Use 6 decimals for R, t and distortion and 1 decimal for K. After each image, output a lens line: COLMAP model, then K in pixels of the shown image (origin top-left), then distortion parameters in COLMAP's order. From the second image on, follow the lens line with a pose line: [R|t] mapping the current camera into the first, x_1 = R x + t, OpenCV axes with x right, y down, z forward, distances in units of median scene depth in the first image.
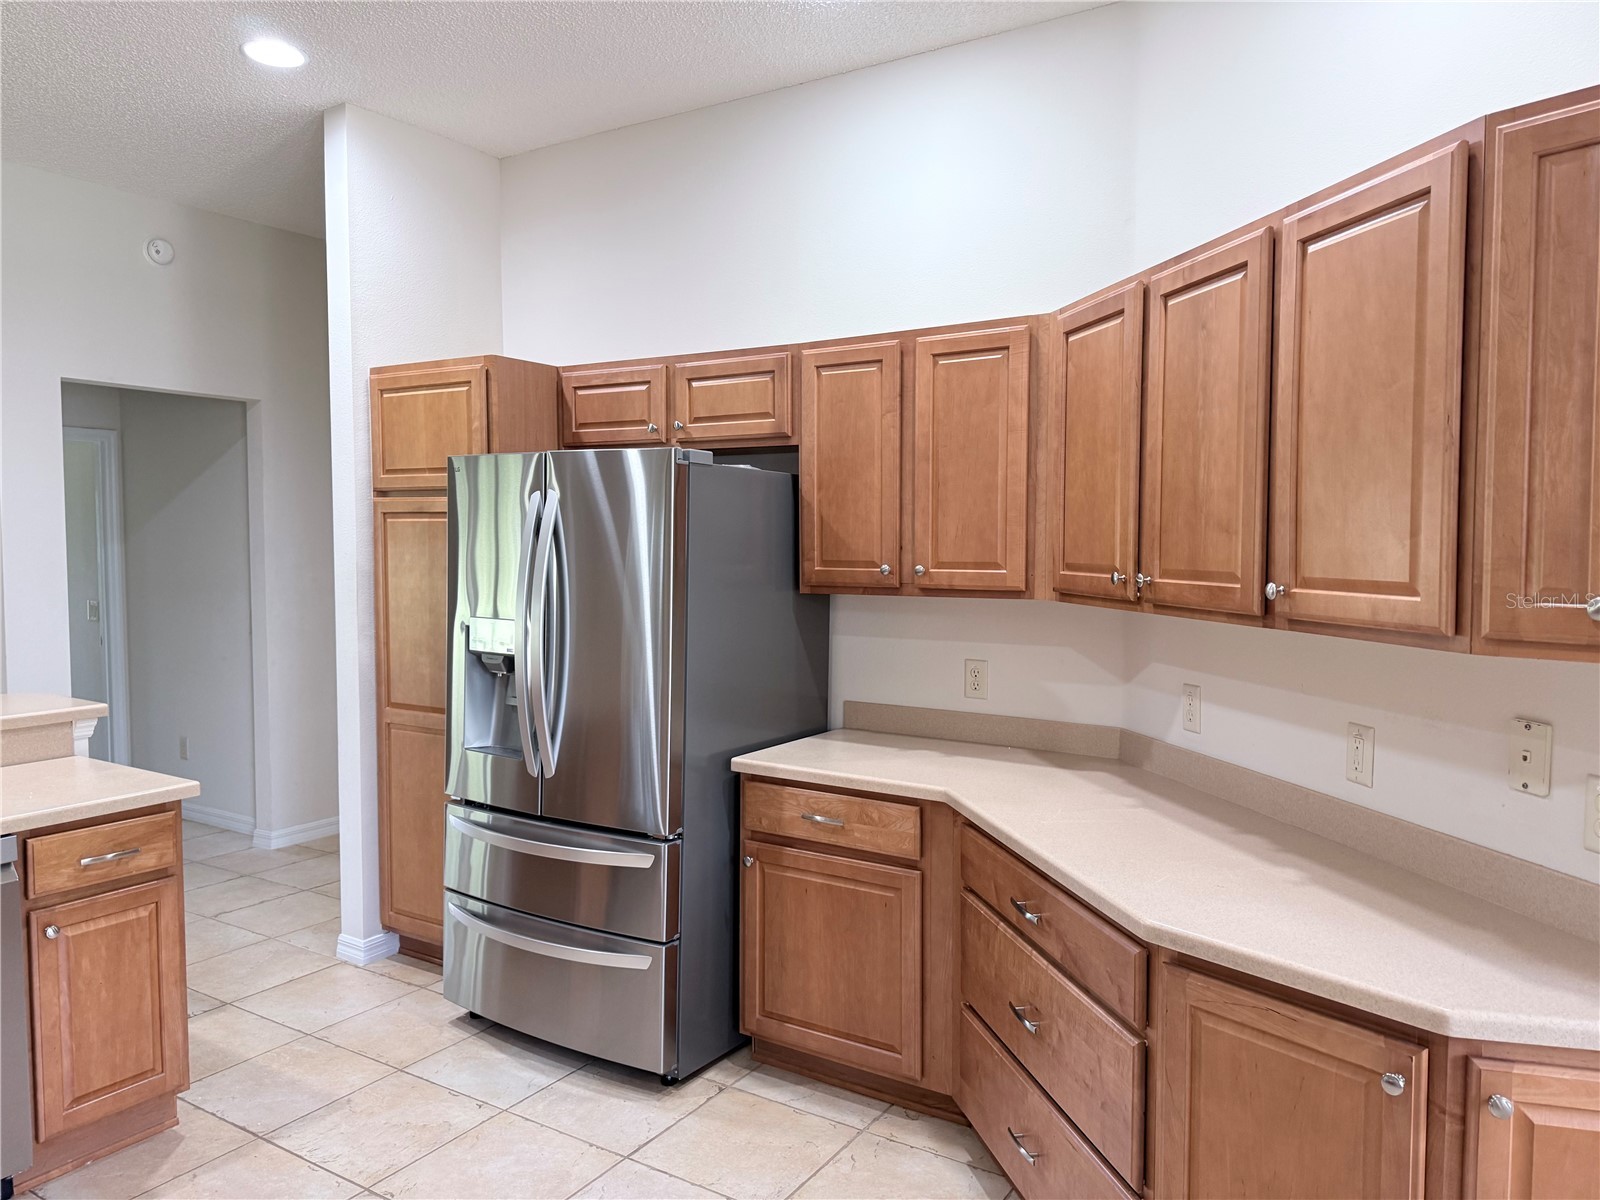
lens RADIAL K [[1137.6, 0, 802.7], [0, 1137.6, 598.1], [0, 0, 1]] dist [0.079587, -0.080170]
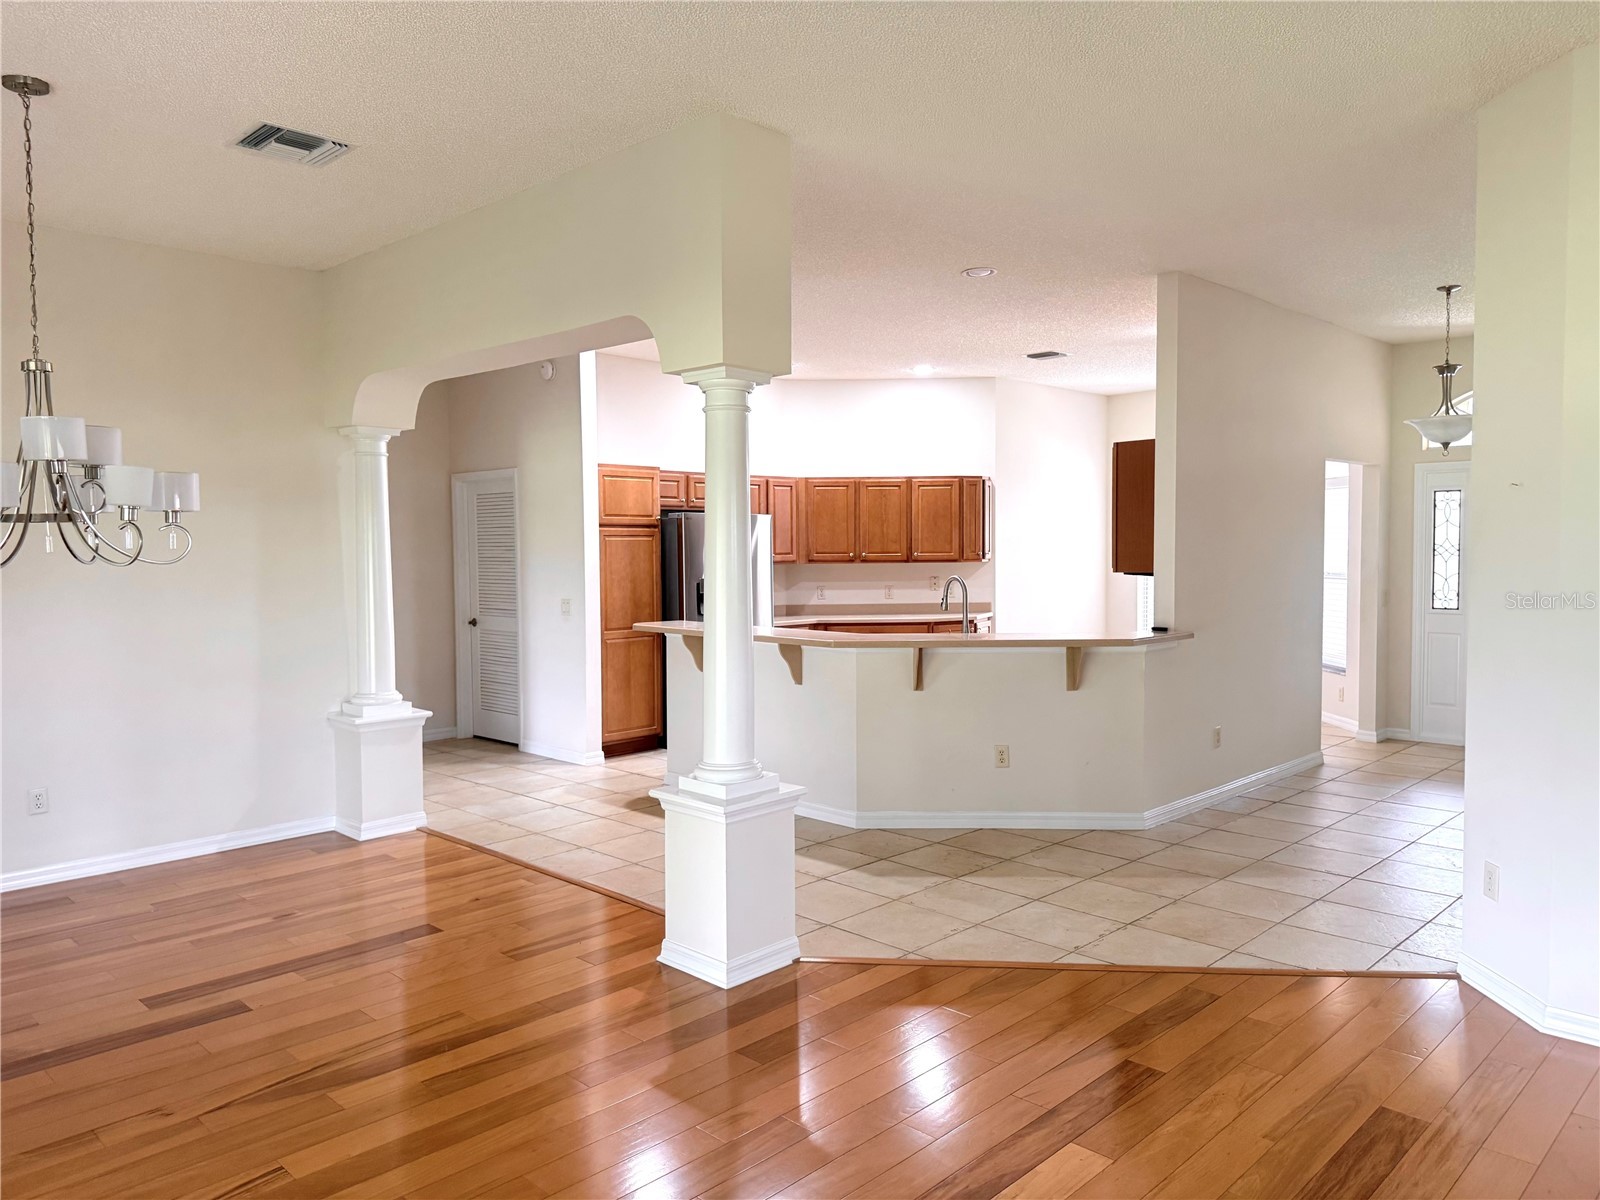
lens RADIAL K [[1137.6, 0, 802.8], [0, 1137.6, 593.3], [0, 0, 1]] dist [0.079587, -0.080170]
pose [[0.209282, -0.049020, 0.976626, -1.928517], [0.062819, 0.997354, 0.036599, -0.020001], [-0.975835, 0.053691, 0.211807, 0.201614]]
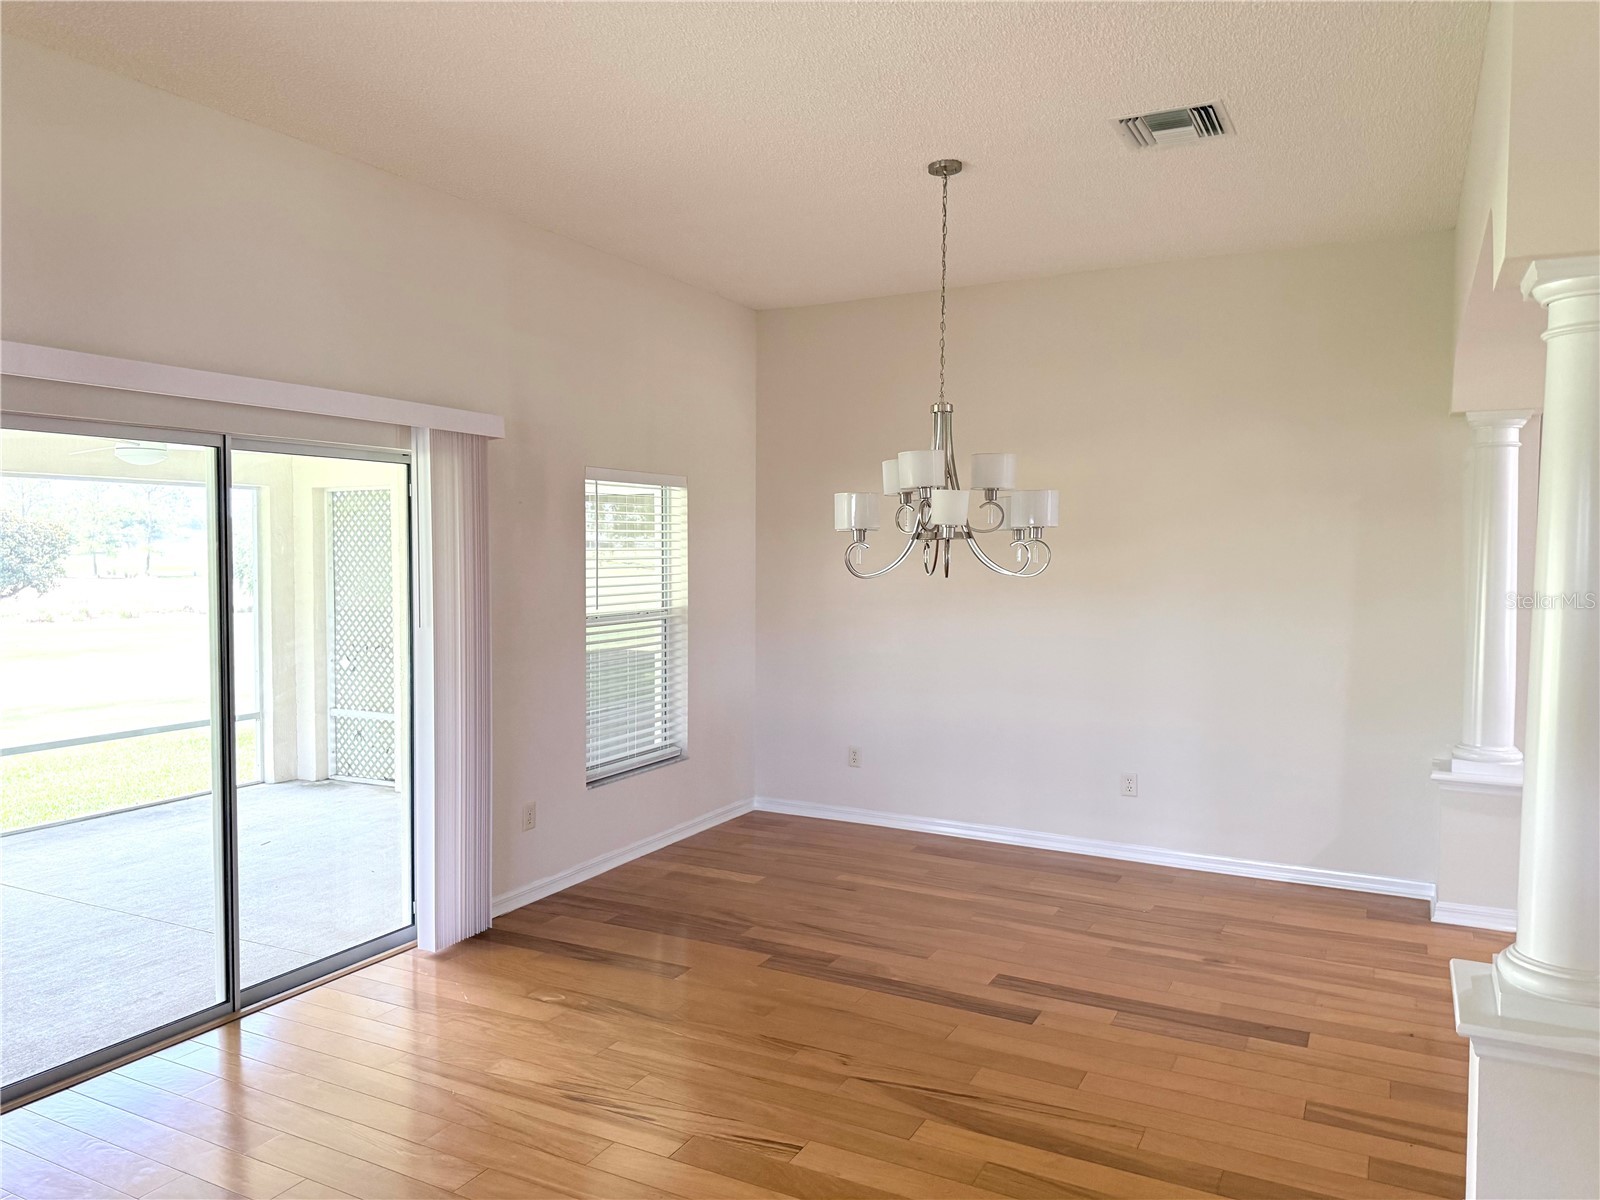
lens RADIAL K [[1137.6, 0, 796.8], [0, 1137.6, 596.4], [0, 0, 1]] dist [0.079587, -0.080170]
pose [[0.996380, -0.002096, 0.084987, -1.421314], [0.002797, 0.999963, -0.008128, -0.018450], [-0.084967, 0.008336, 0.996349, -0.053453]]
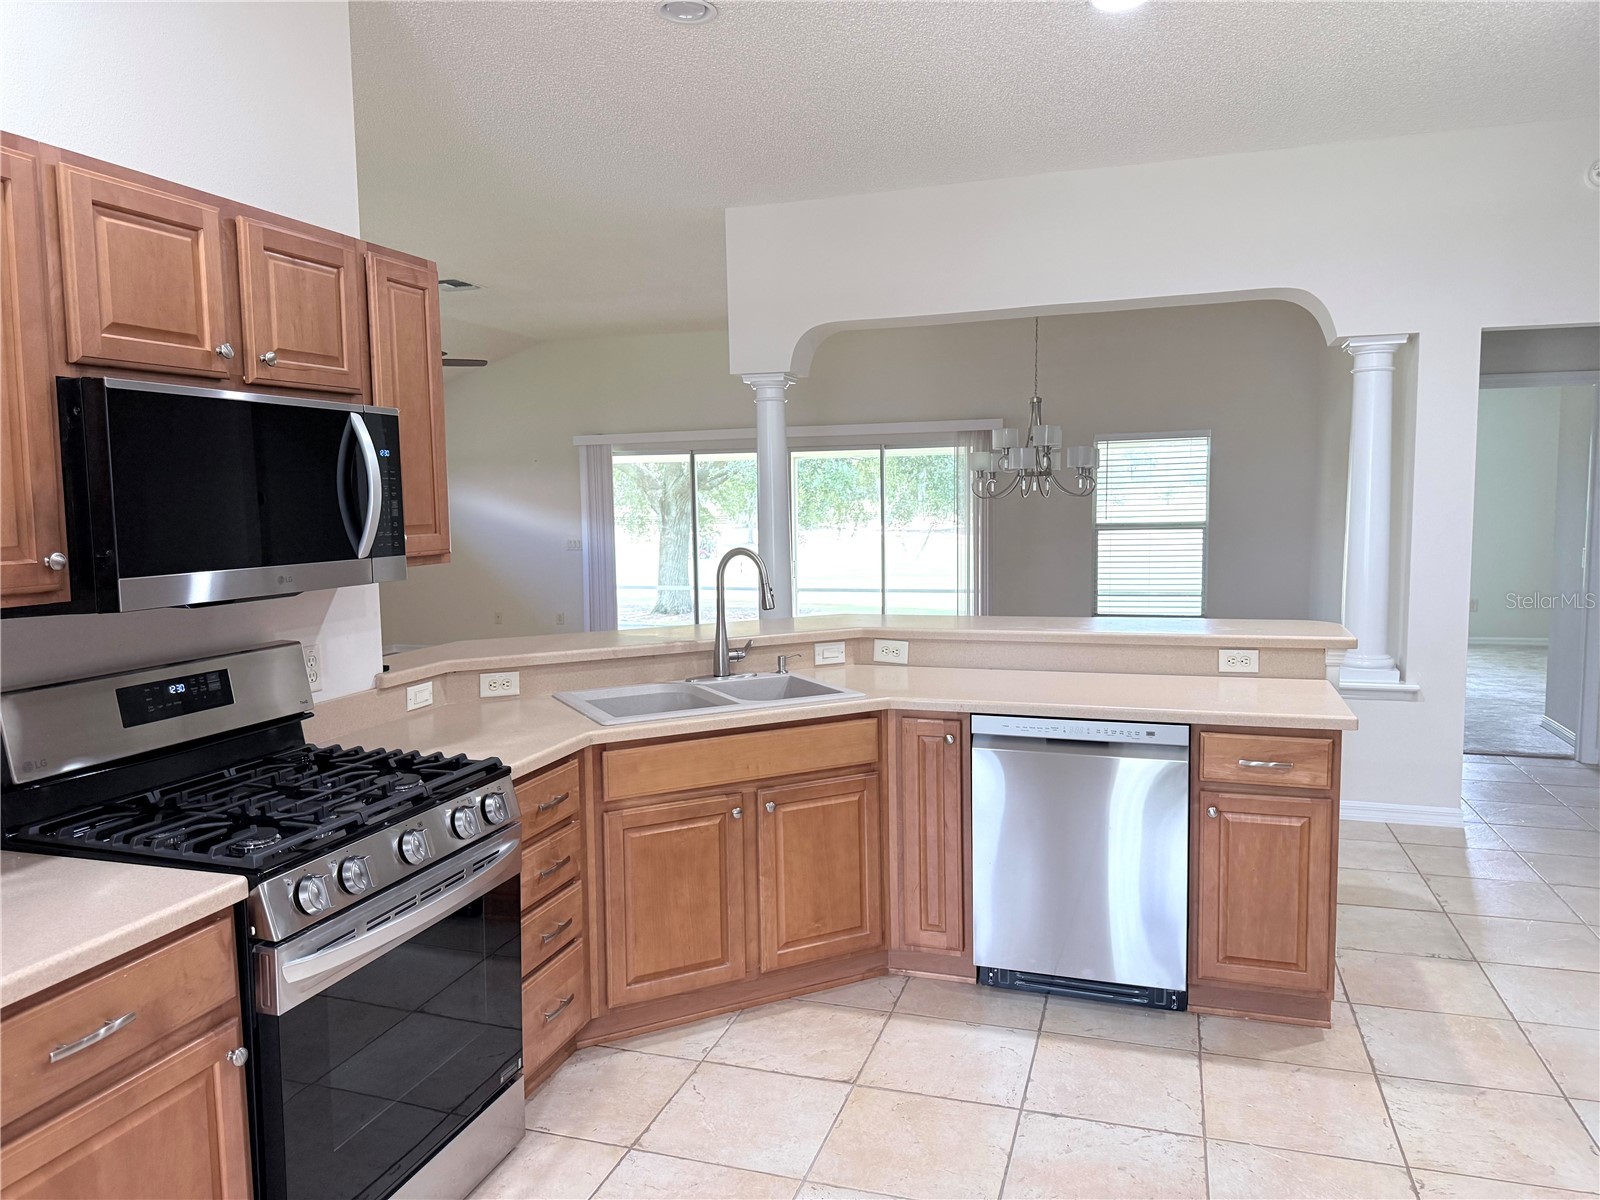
lens RADIAL K [[1137.6, 0, 802.5], [0, 1137.6, 599.6], [0, 0, 1]] dist [0.079587, -0.080170]
pose [[0.252437, 0.084758, -0.963894, 0.367857], [-0.038616, 0.996245, 0.077490, -0.010179], [0.966842, 0.017661, 0.254762, 0.258591]]
